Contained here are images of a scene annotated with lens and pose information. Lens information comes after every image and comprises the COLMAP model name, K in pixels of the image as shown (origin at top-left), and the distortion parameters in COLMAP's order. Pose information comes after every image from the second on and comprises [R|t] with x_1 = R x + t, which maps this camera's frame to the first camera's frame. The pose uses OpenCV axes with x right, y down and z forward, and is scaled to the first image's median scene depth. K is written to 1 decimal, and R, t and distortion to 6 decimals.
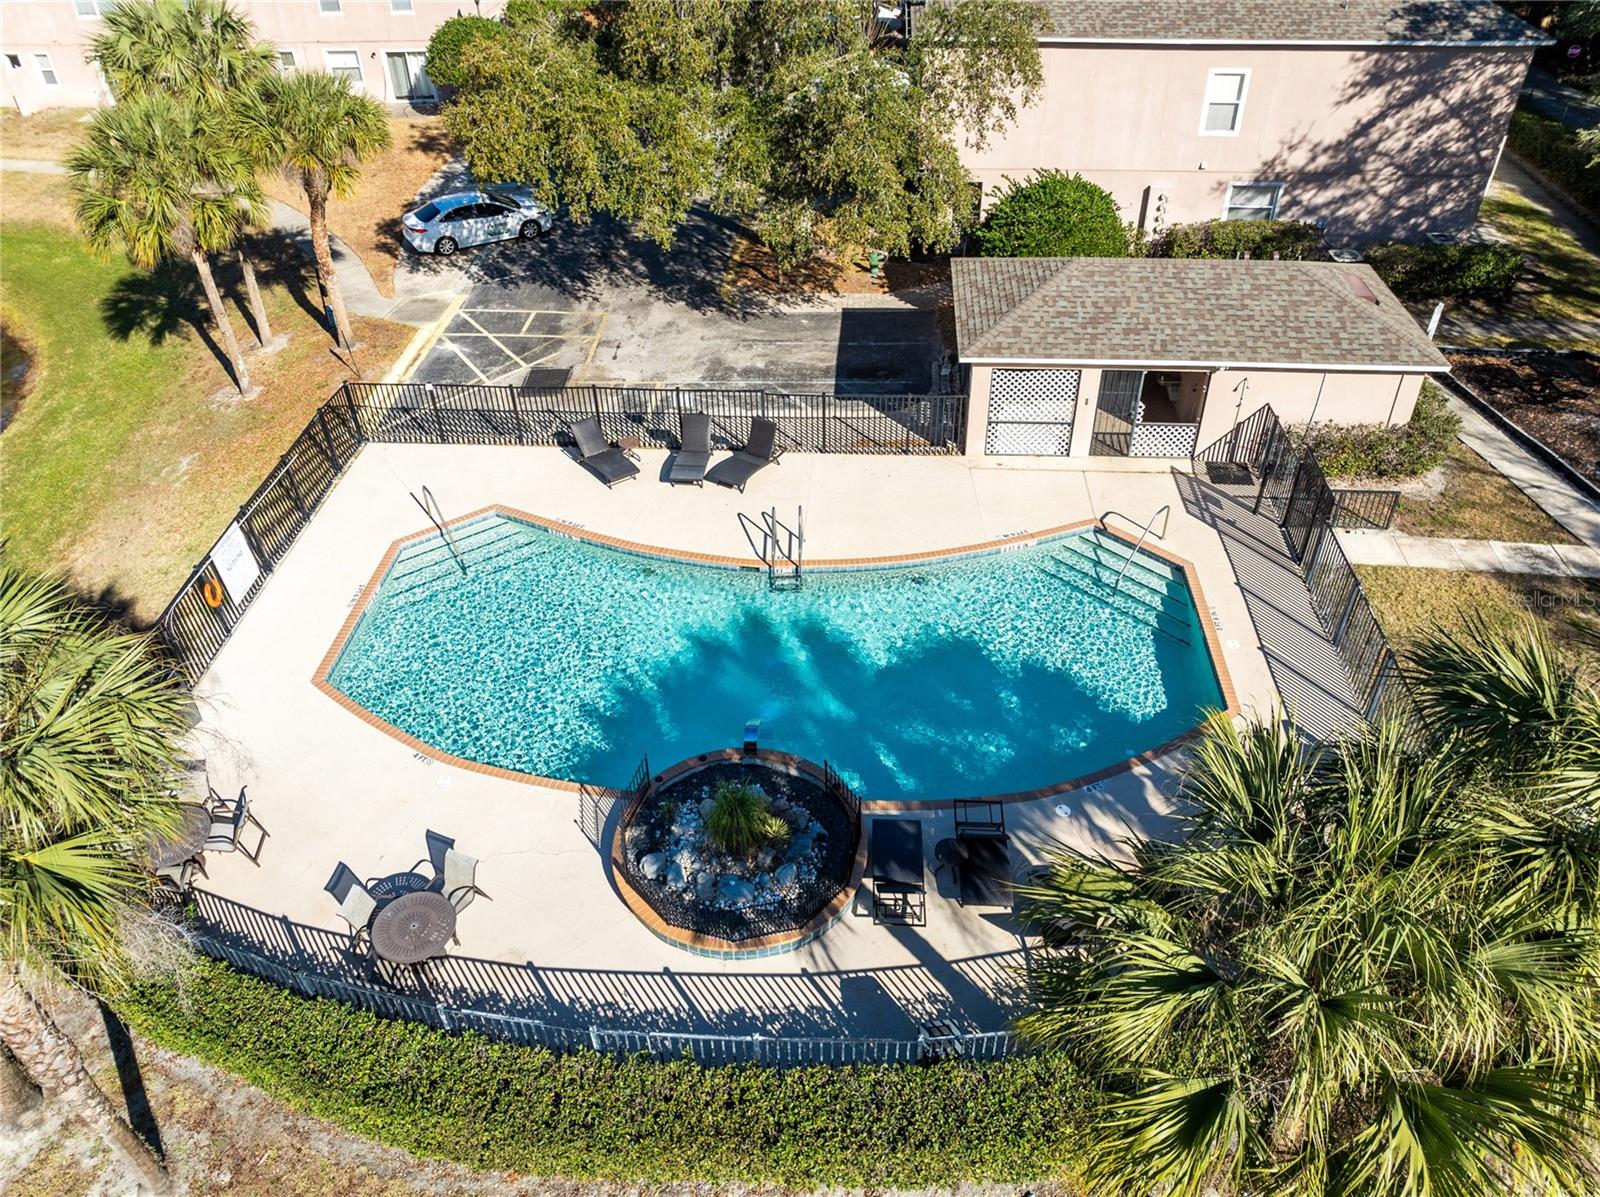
lens RADIAL K [[1121.0, 0, 800.0], [0, 1121.0, 598.5], [0, 0, 1]] dist [-0.018474, -0.027070]
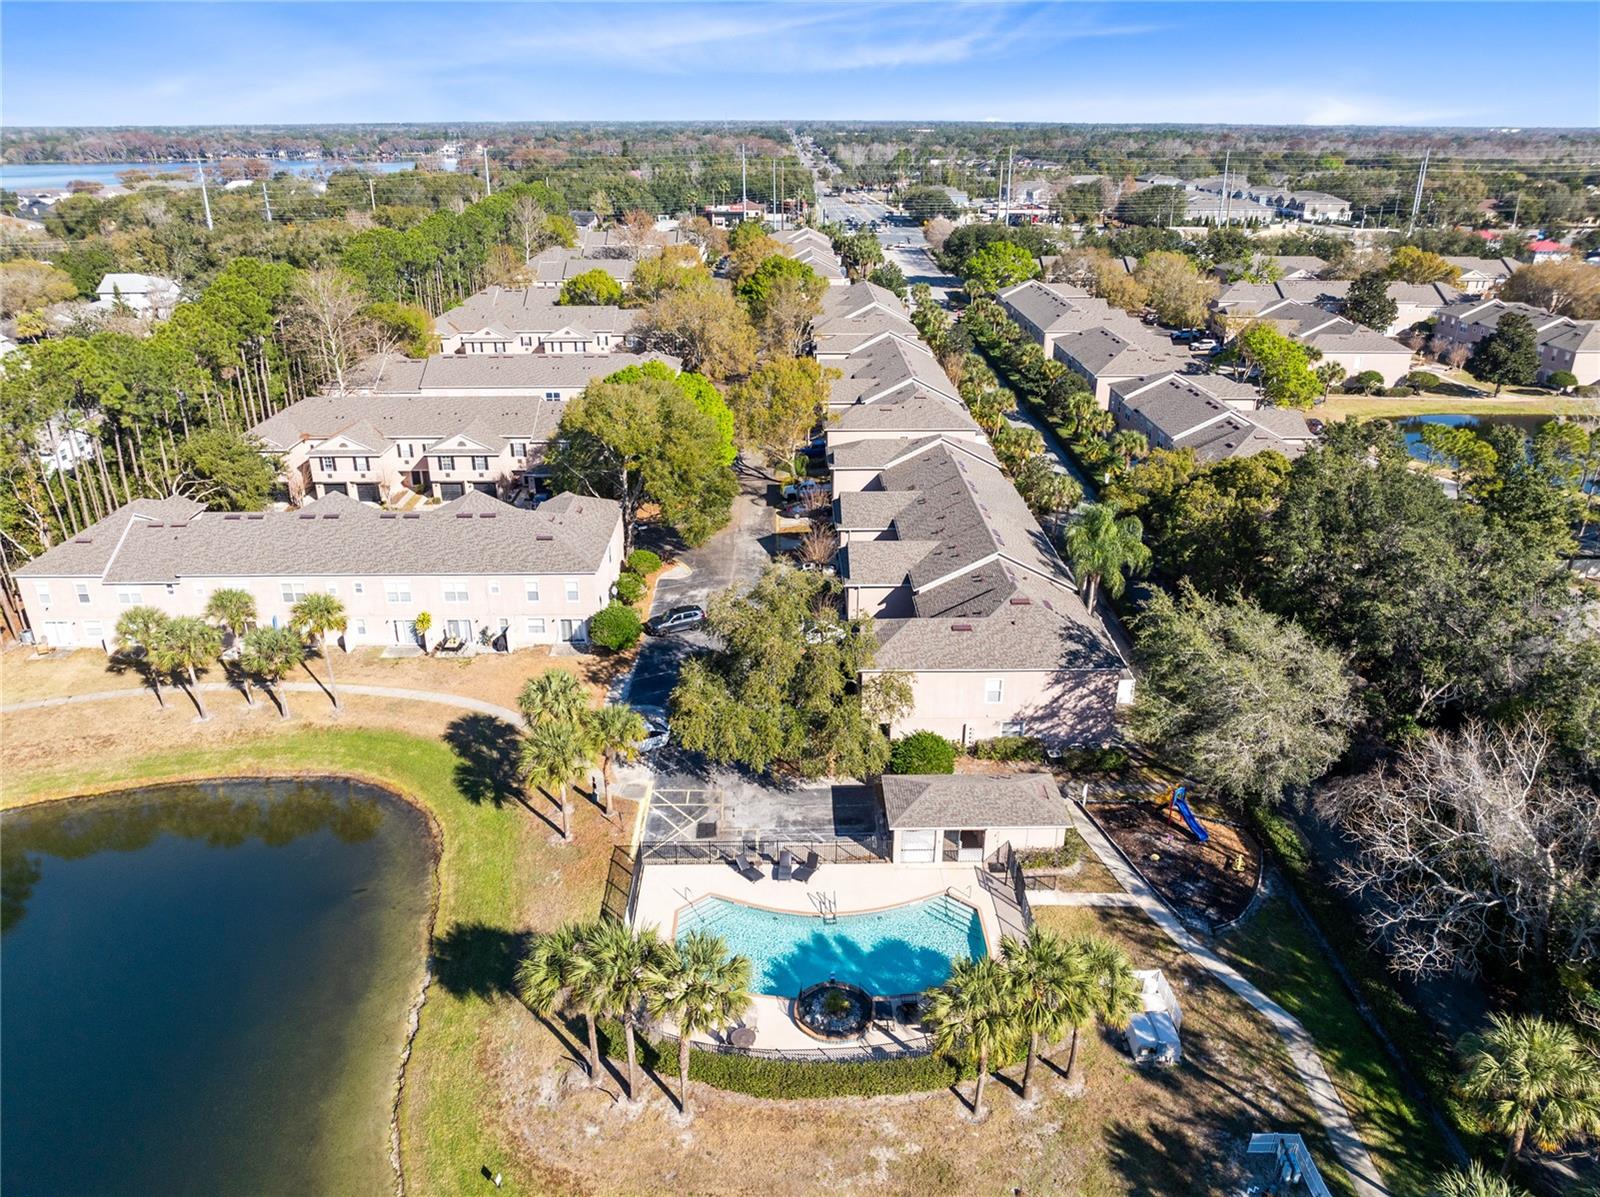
lens RADIAL K [[1121.0, 0, 800.0], [0, 1121.0, 598.5], [0, 0, 1]] dist [-0.018474, -0.027070]
pose [[0.995824, -0.015915, 0.089894, -0.258385], [0.038887, 0.964836, -0.259962, -0.054273], [-0.082596, 0.262372, 0.961426, -1.445691]]
